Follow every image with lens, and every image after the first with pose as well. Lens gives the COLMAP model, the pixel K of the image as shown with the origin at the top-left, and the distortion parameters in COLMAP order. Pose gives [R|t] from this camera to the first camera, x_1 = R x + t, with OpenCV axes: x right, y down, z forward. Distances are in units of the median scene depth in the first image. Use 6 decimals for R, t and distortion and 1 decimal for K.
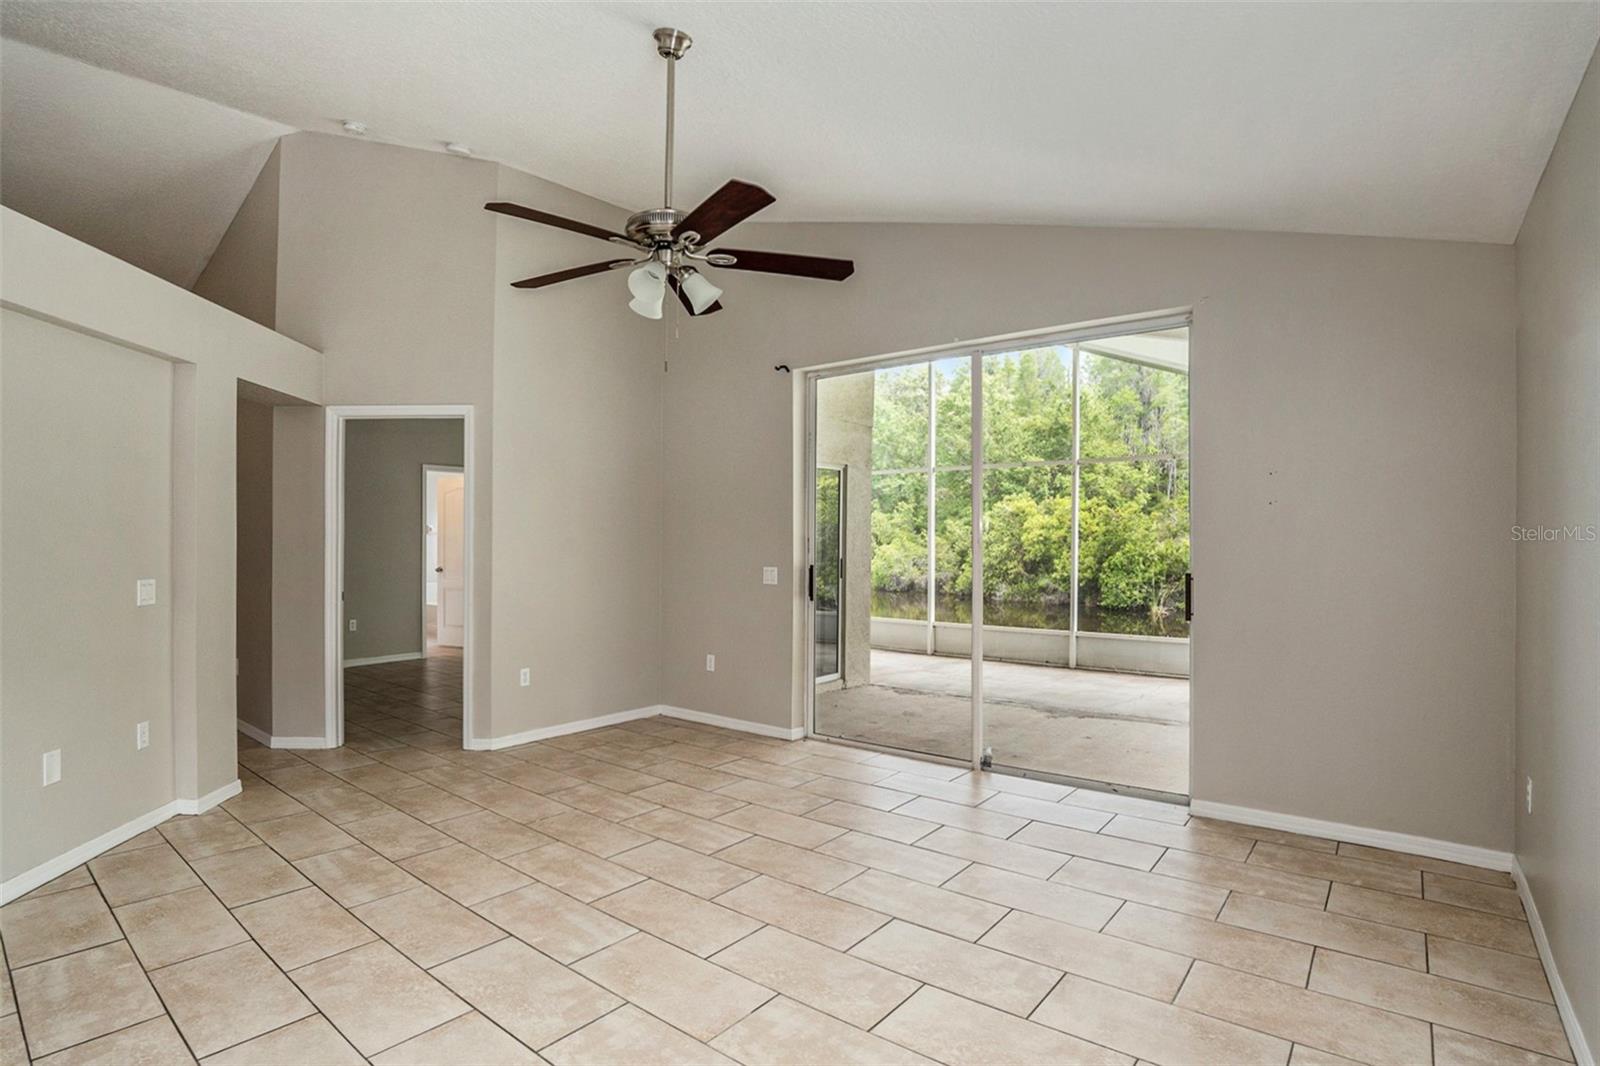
lens RADIAL K [[771.2, 0, 800.0], [0, 771.2, 533.0], [0, 0, 1]] dist [-0.080642, 0.000207]
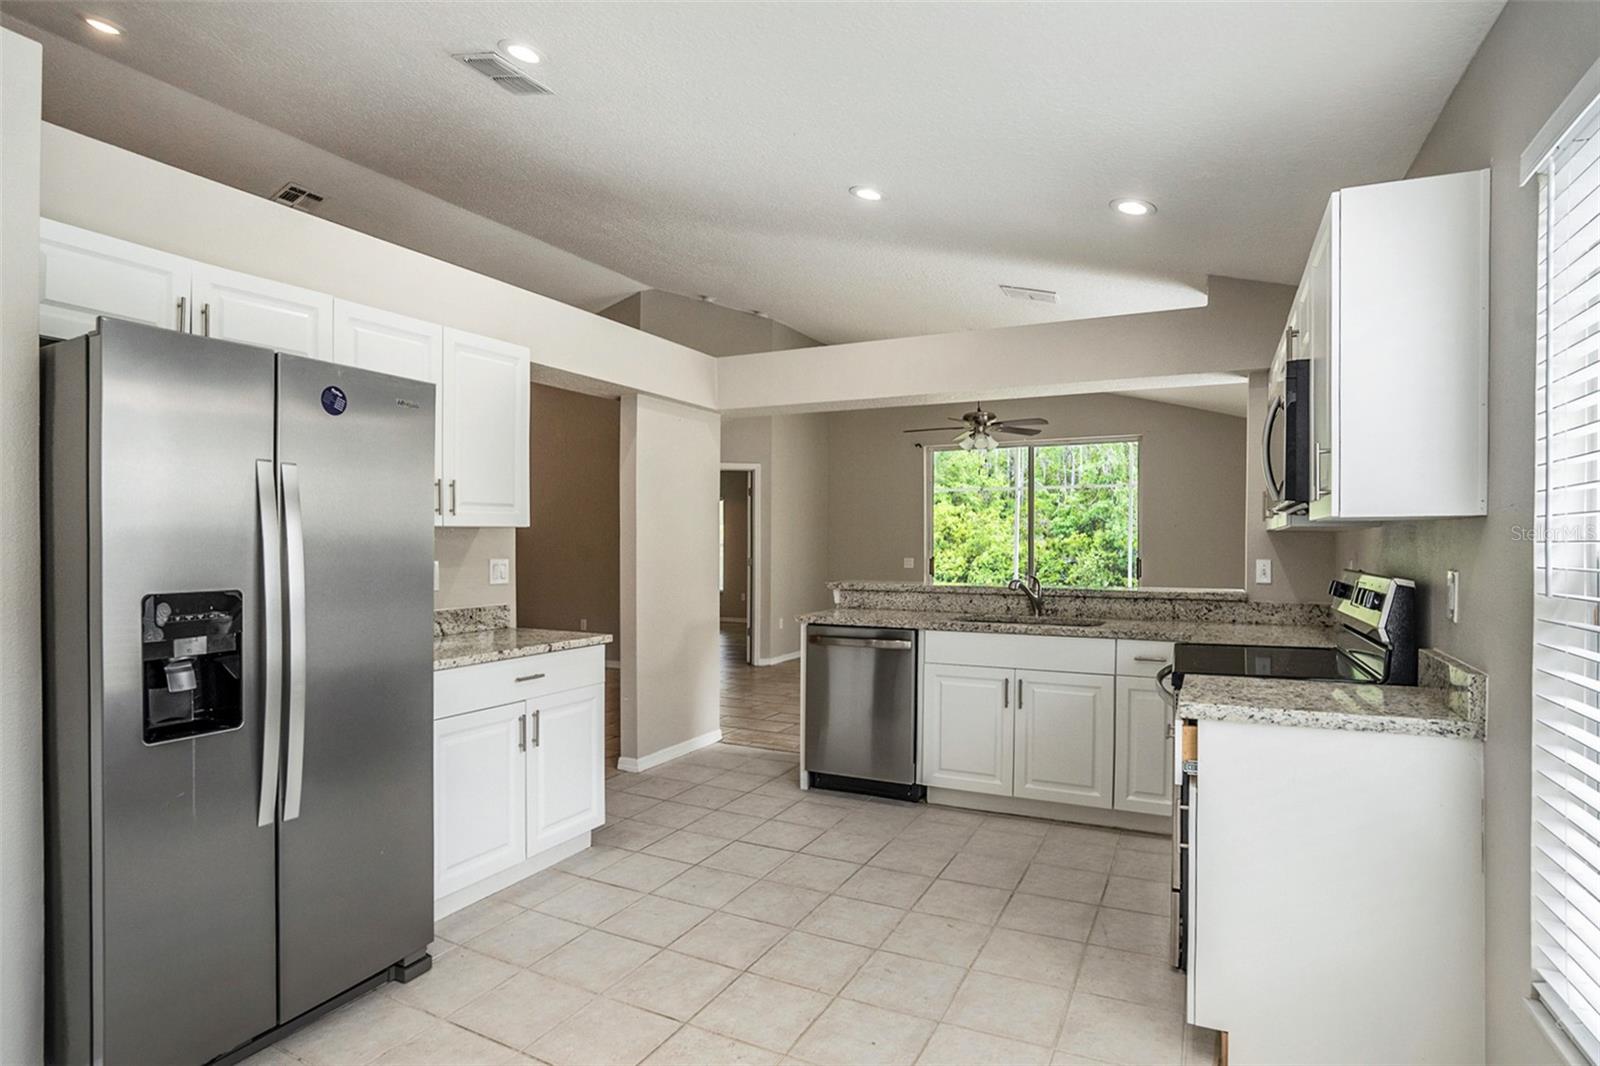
lens RADIAL K [[827.3, 0, 800.0], [0, 827.3, 533.0], [0, 0, 1]] dist [-0.049767, 0.000012]
pose [[0.974064, 0.003139, 0.226249, -0.131370], [-0.002951, 0.999995, -0.001169, -0.001888], [-0.226252, 0.000471, 0.974069, -0.144234]]
